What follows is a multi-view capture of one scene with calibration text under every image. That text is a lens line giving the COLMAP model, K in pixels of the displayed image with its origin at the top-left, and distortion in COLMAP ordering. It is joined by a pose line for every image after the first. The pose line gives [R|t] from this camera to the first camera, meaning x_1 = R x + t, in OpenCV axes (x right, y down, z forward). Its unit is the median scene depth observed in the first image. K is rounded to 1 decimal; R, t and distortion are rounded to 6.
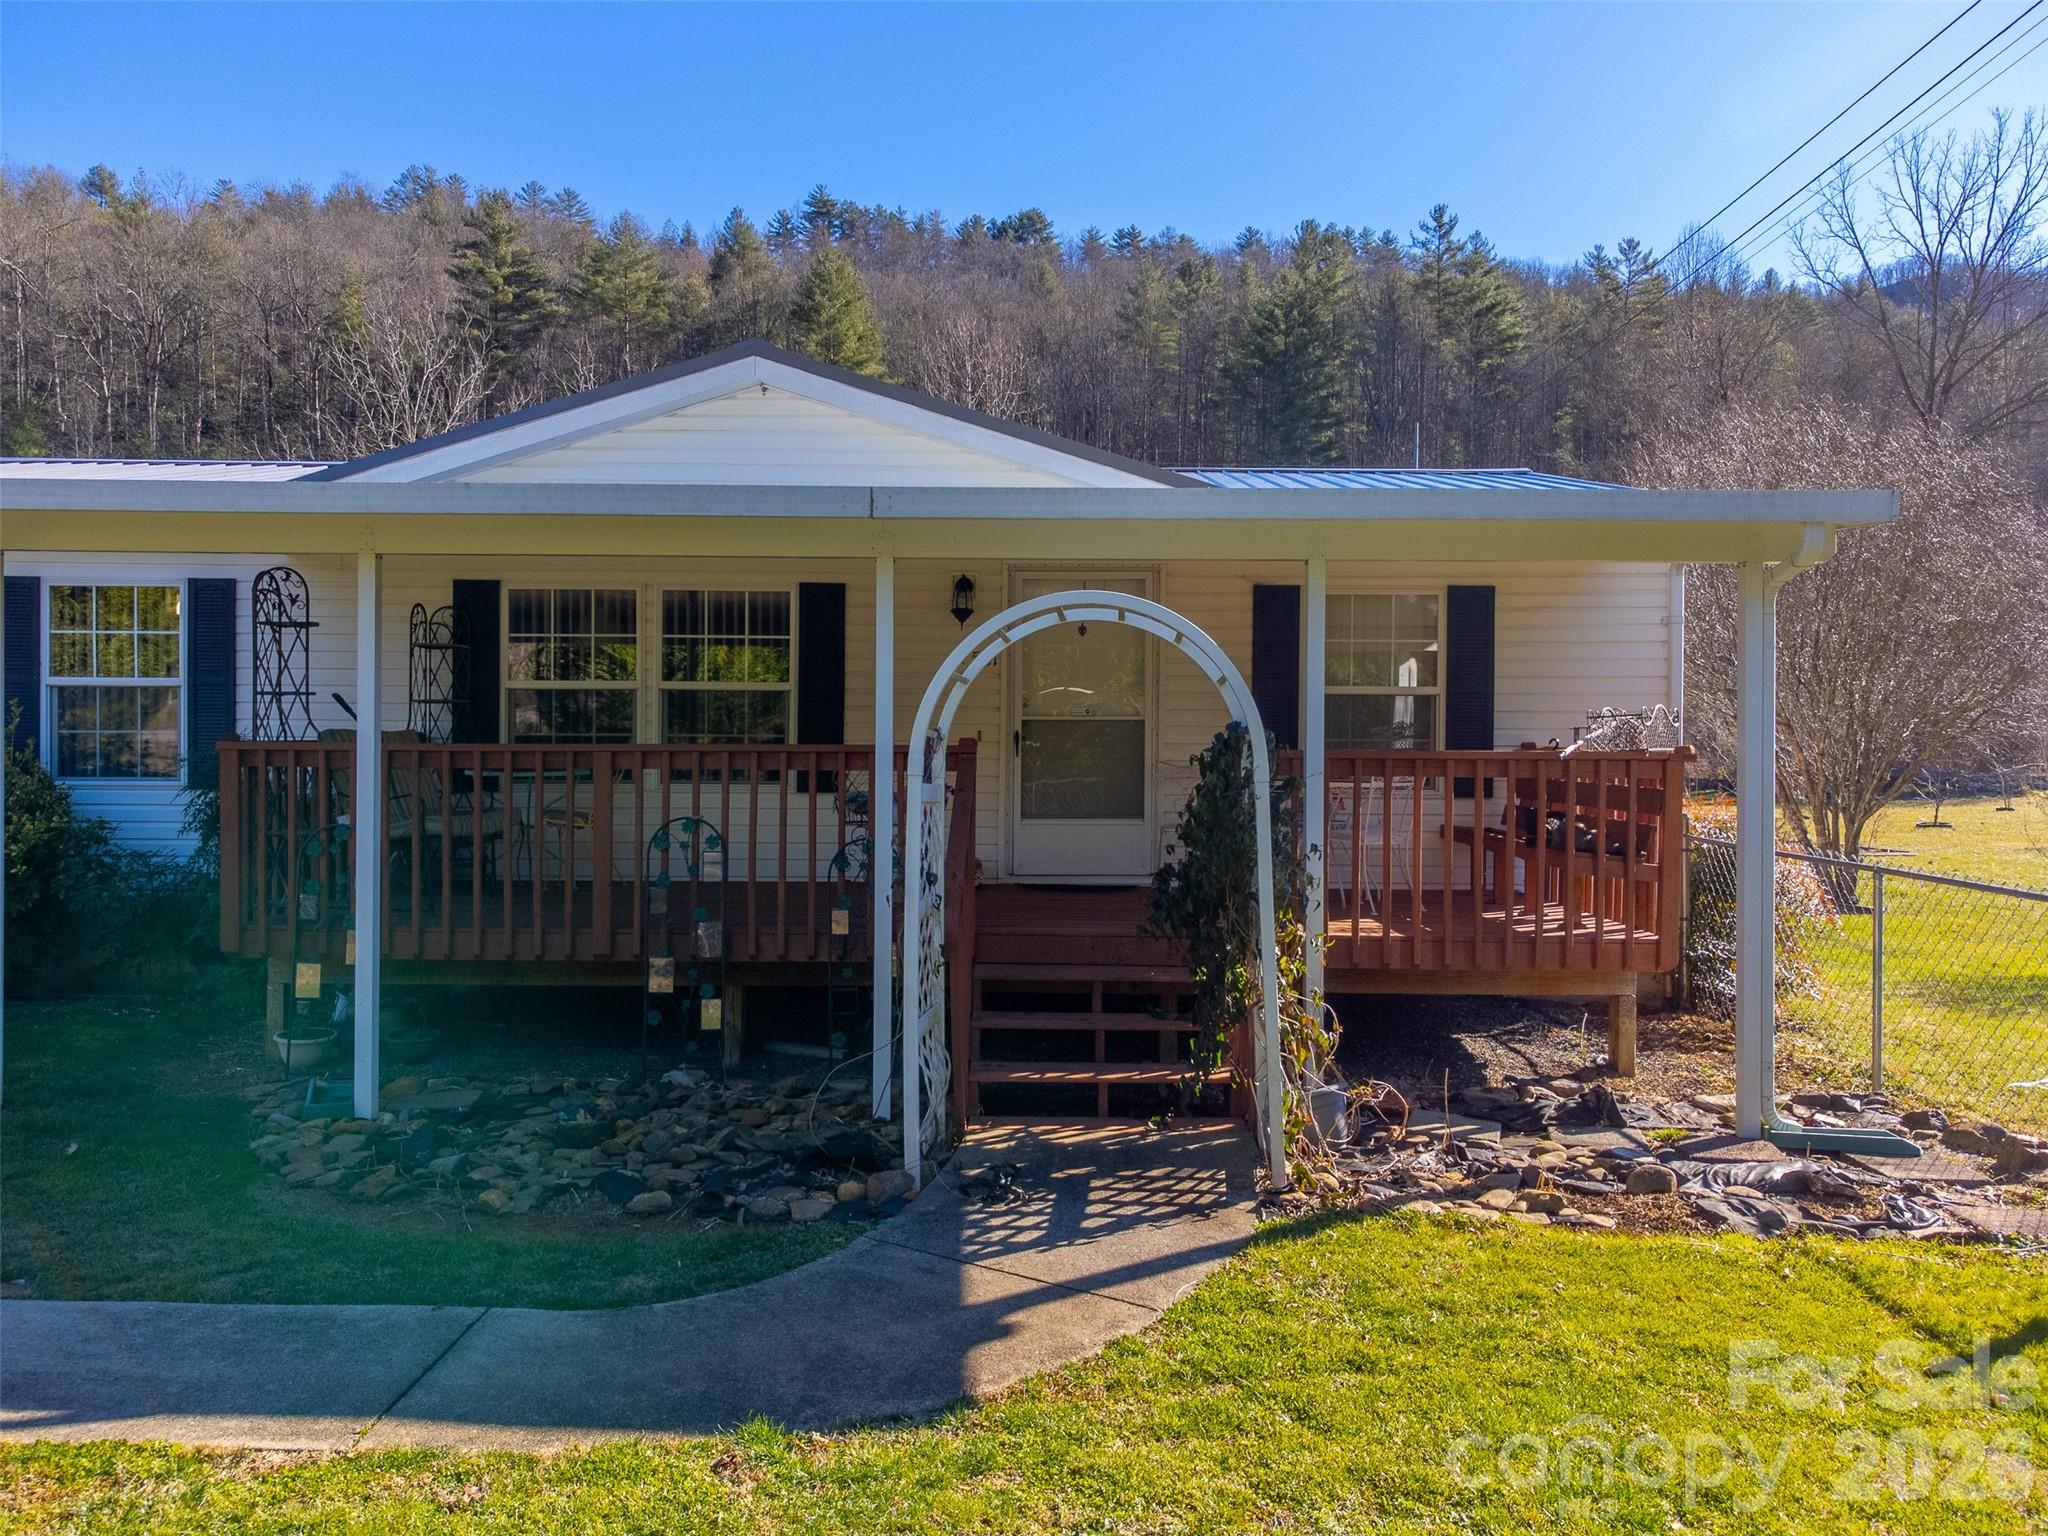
lens RADIAL K [[1532.7, 0, 1020.2], [0, 1532.7, 758.3], [0, 0, 1]] dist [0.013451, 0.020760]
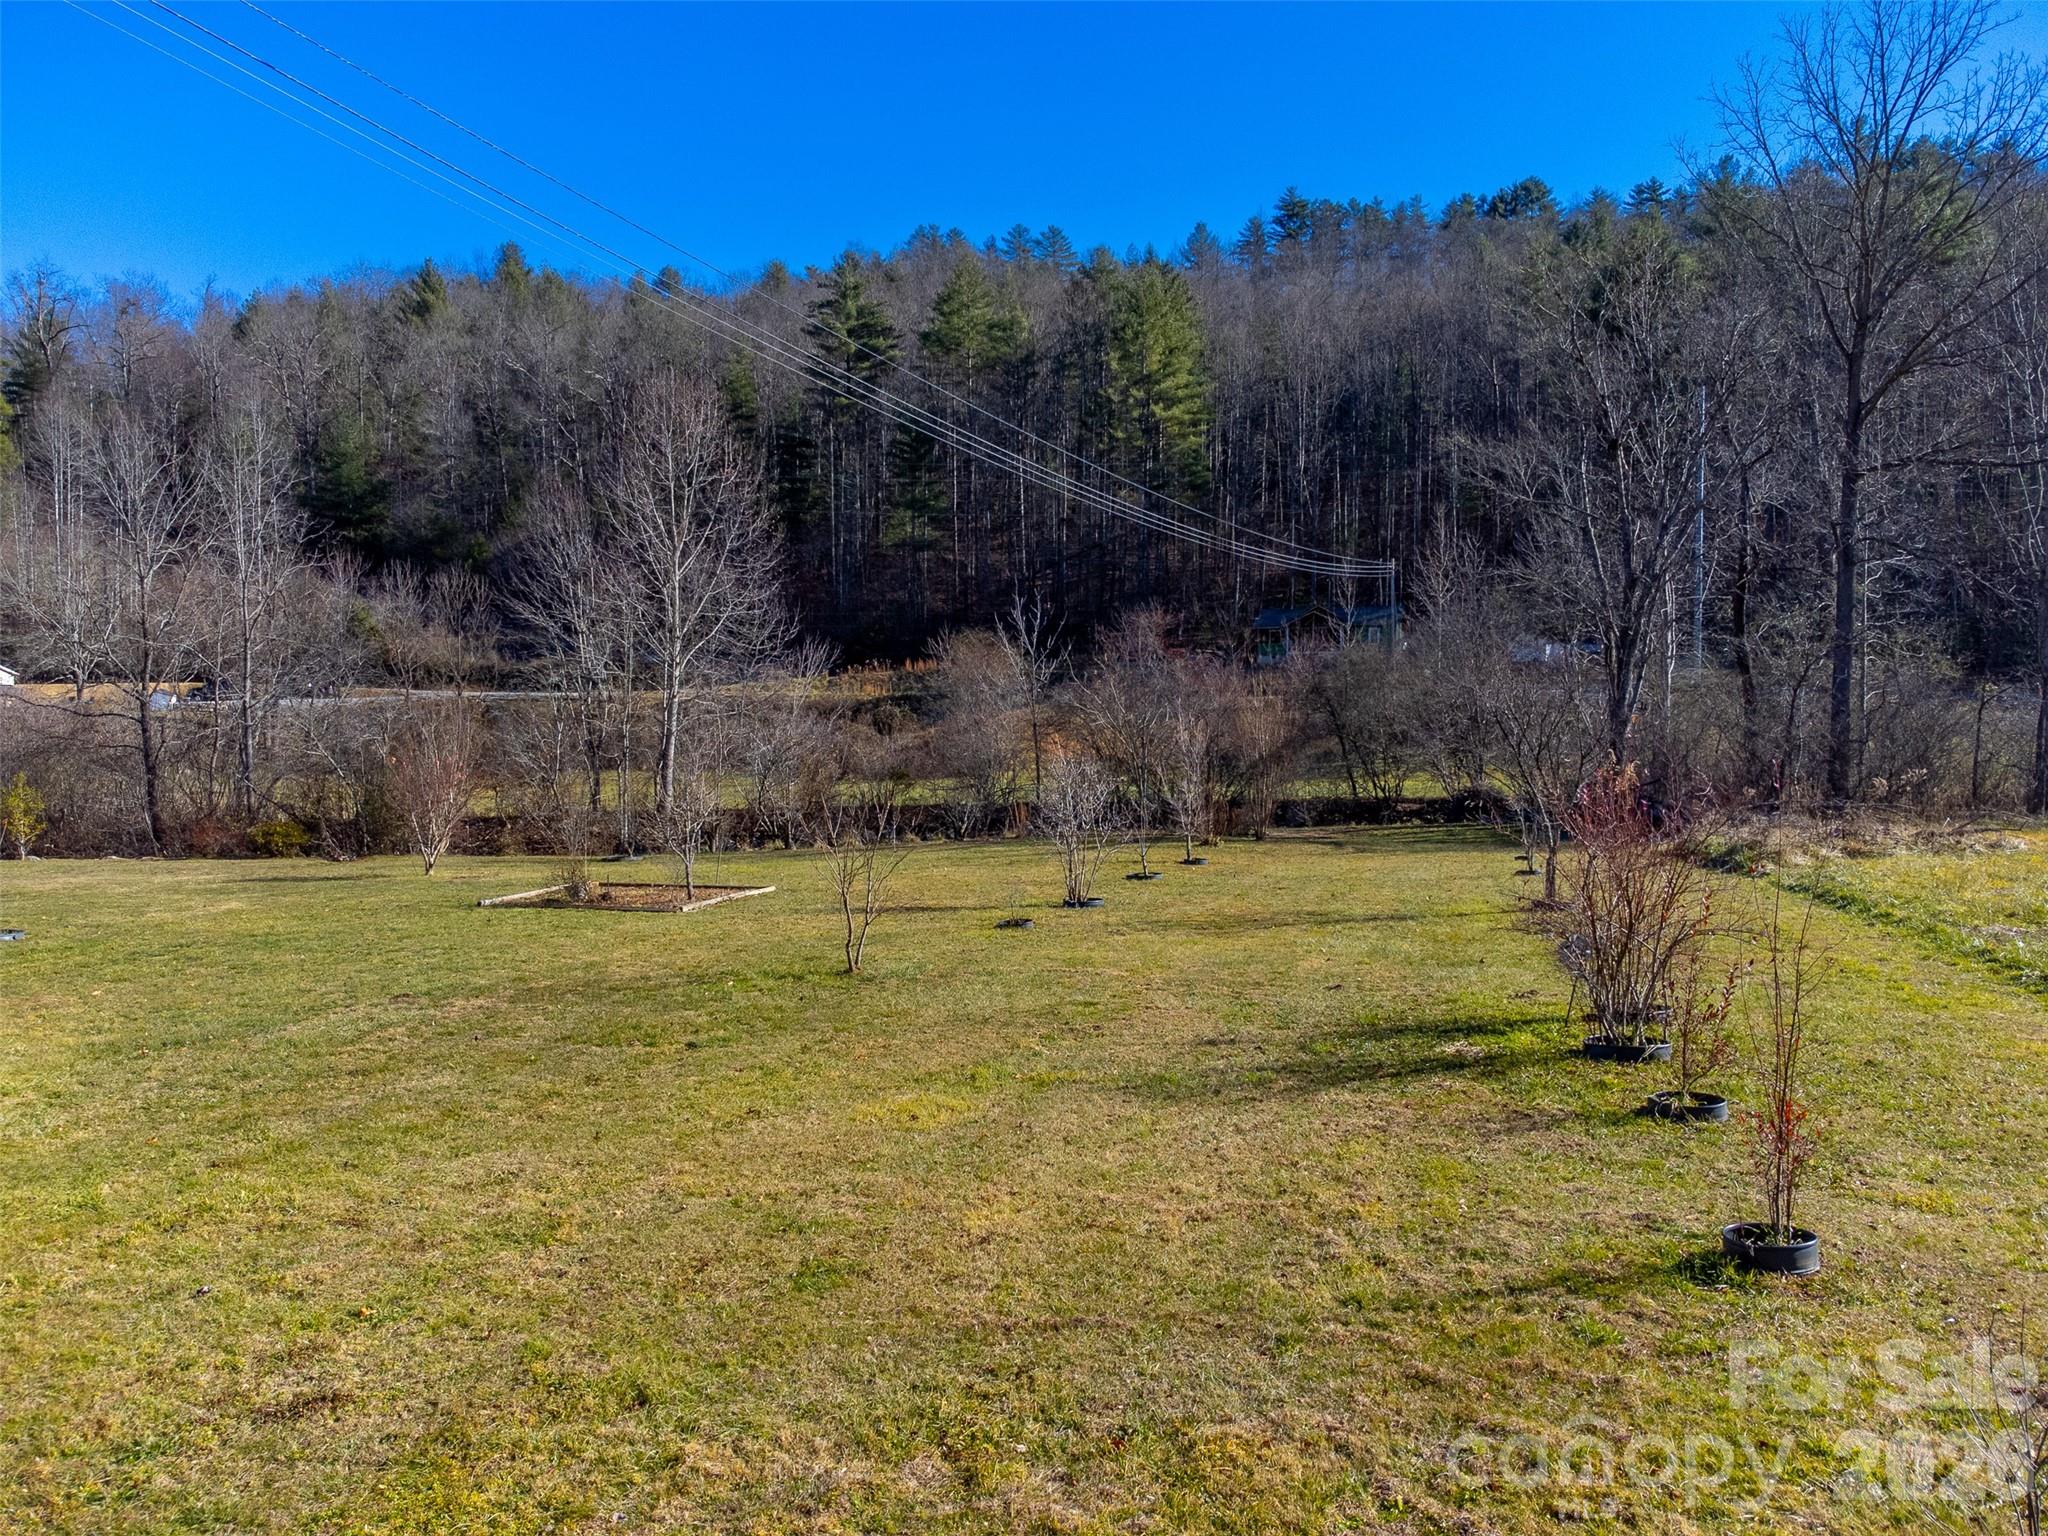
lens RADIAL K [[1532.7, 0, 1023.2], [0, 1532.7, 767.4], [0, 0, 1]] dist [0.013451, 0.020760]
pose [[0.918808, 0.002729, -0.394696, 0.210976], [-0.001451, 0.999993, 0.003537, -0.004855], [0.394703, -0.002677, 0.918805, 0.041345]]
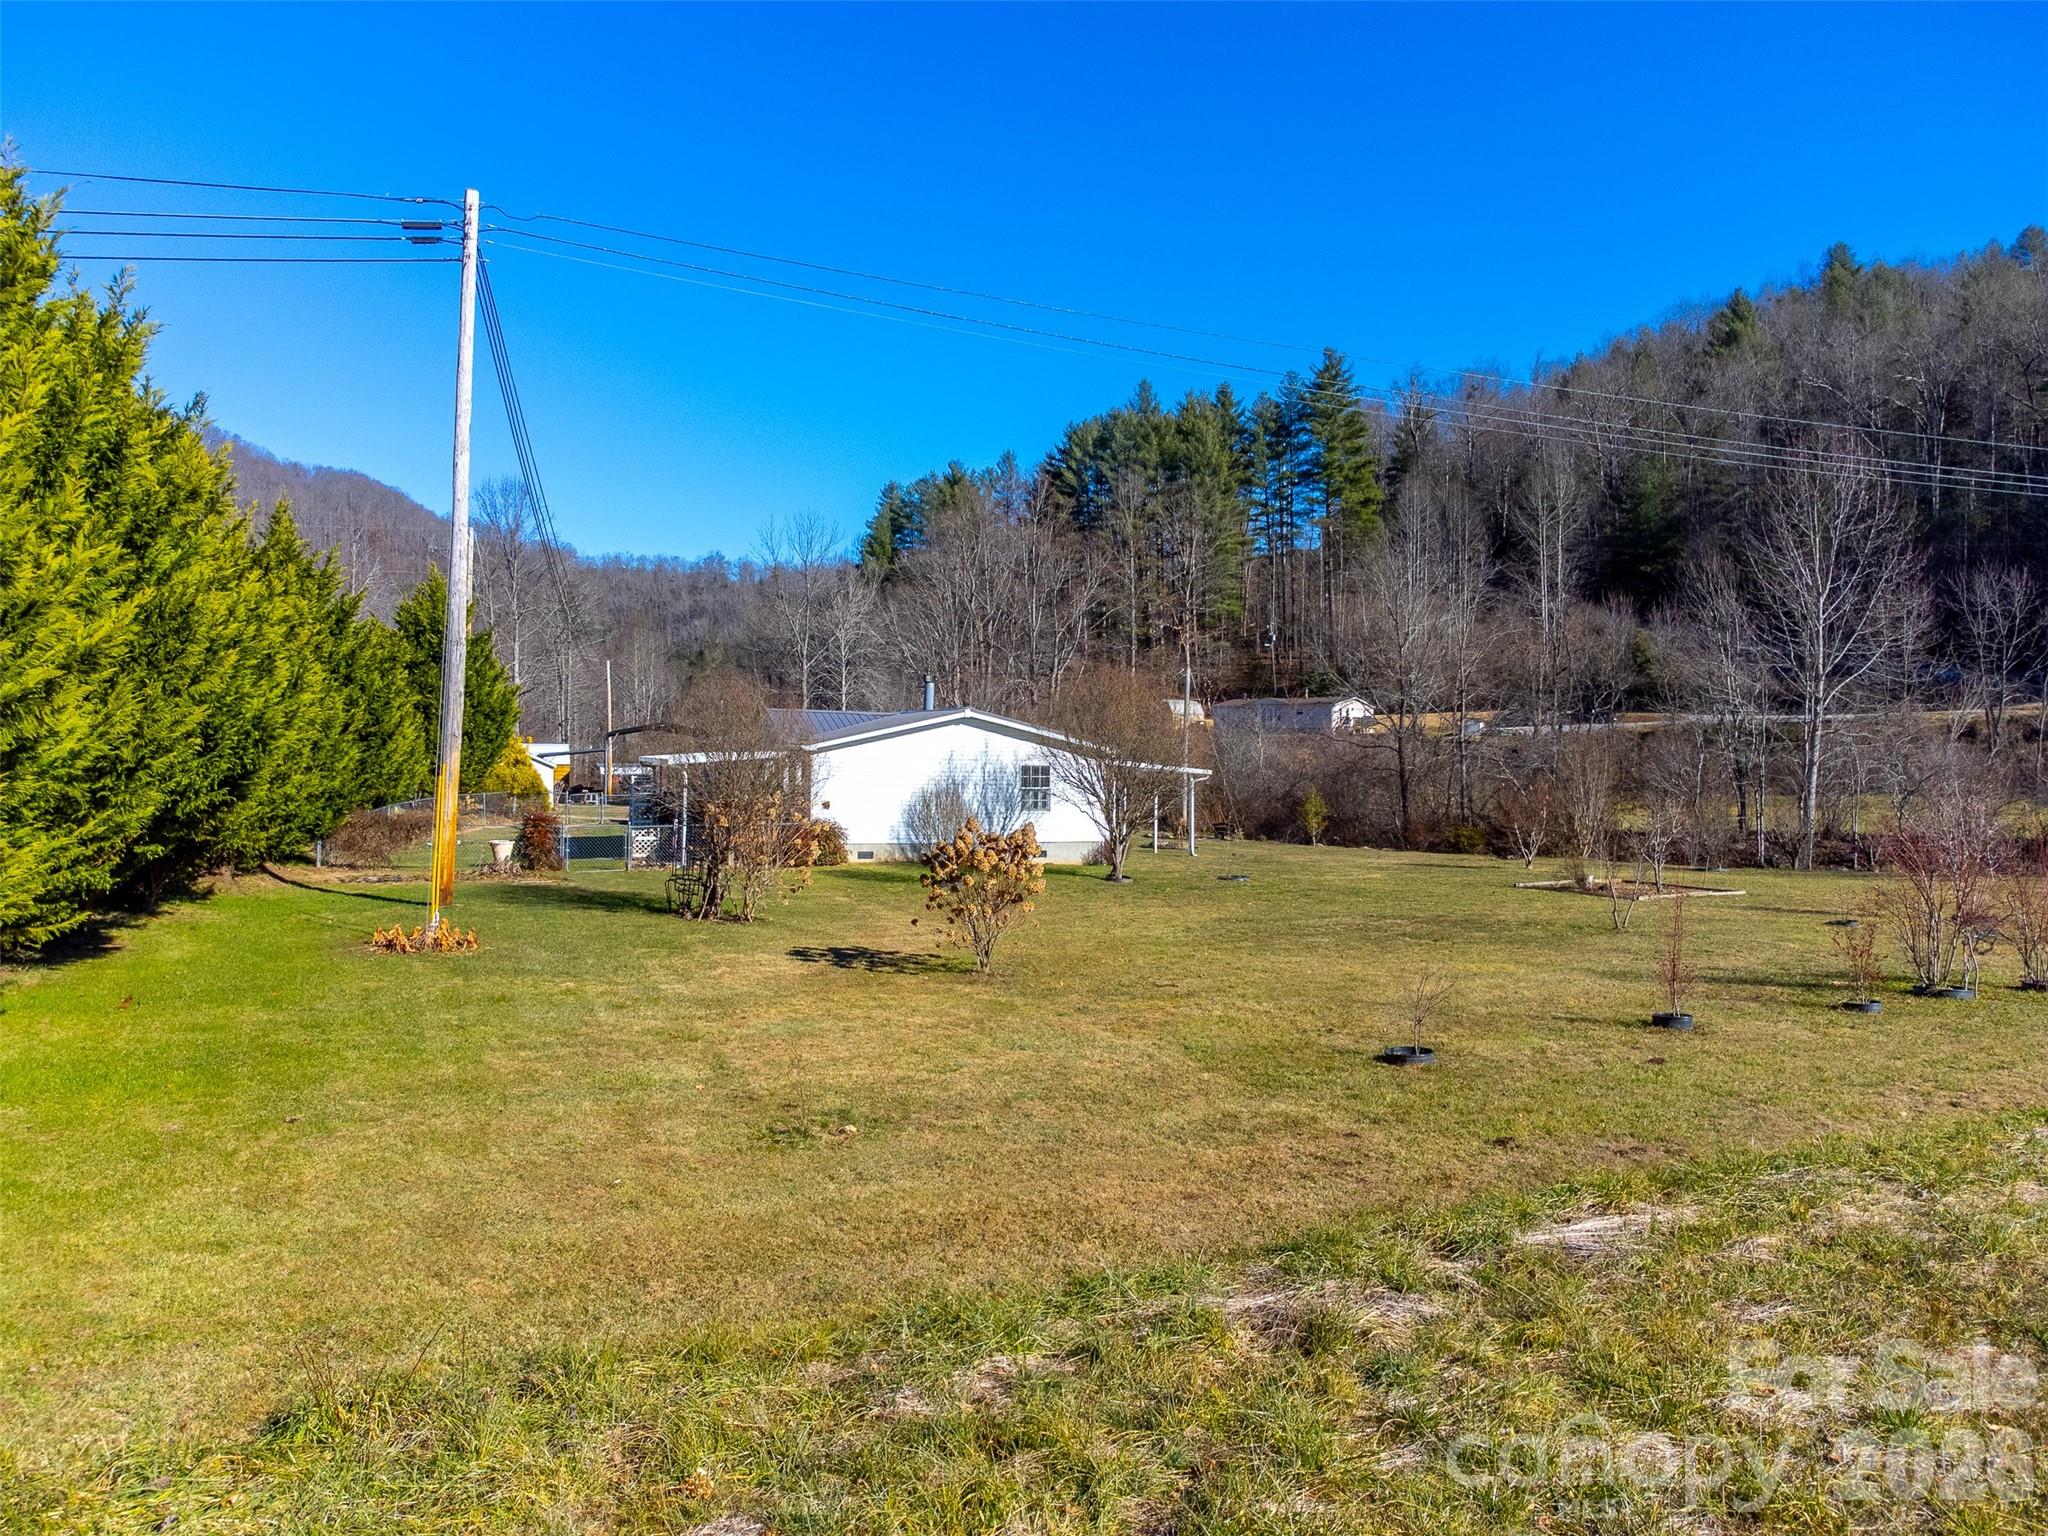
lens RADIAL K [[1532.7, 0, 1016.8], [0, 1532.7, 754.3], [0, 0, 1]] dist [0.013451, 0.020760]
pose [[0.330032, -0.001601, -0.943968, 0.301006], [-0.015890, 0.999847, -0.007252, -0.007498], [0.943836, 0.017393, 0.329957, 0.012848]]
